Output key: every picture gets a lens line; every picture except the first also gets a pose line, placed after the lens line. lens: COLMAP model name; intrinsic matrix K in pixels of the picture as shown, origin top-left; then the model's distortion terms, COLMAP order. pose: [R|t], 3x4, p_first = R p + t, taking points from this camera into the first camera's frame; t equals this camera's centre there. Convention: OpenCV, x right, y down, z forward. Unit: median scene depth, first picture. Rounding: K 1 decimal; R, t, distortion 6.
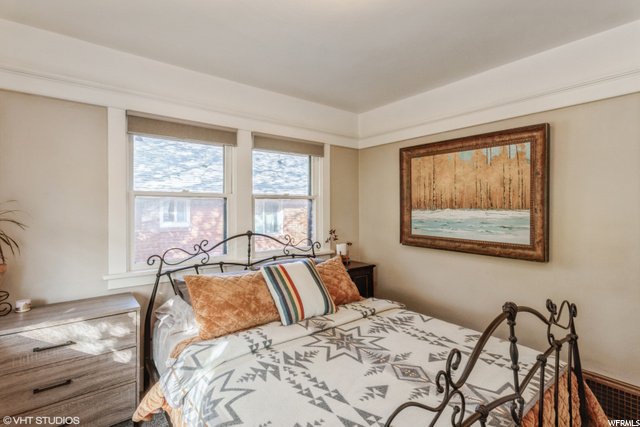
lens RADIAL K [[303.7, 0, 320.0], [0, 303.7, 213.5], [0, 0, 1]] dist [0.001311, 0.000172]
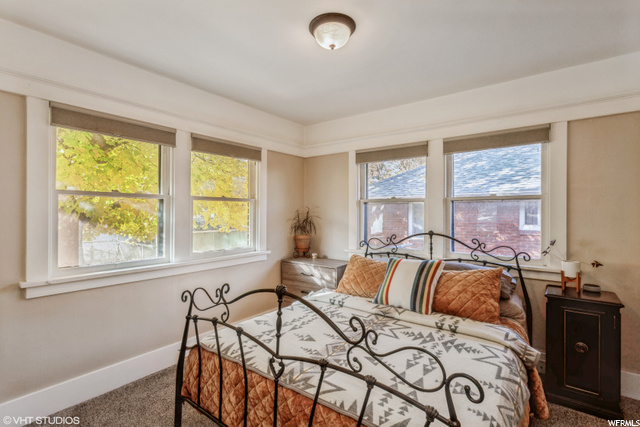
lens RADIAL K [[303.7, 0, 320.0], [0, 303.7, 213.5], [0, 0, 1]] dist [0.001311, 0.000172]
pose [[0.246718, 0.005719, -0.969070, 0.894150], [-0.016133, 0.999868, 0.001793, -0.002019], [0.968953, 0.015192, 0.246778, 0.396849]]
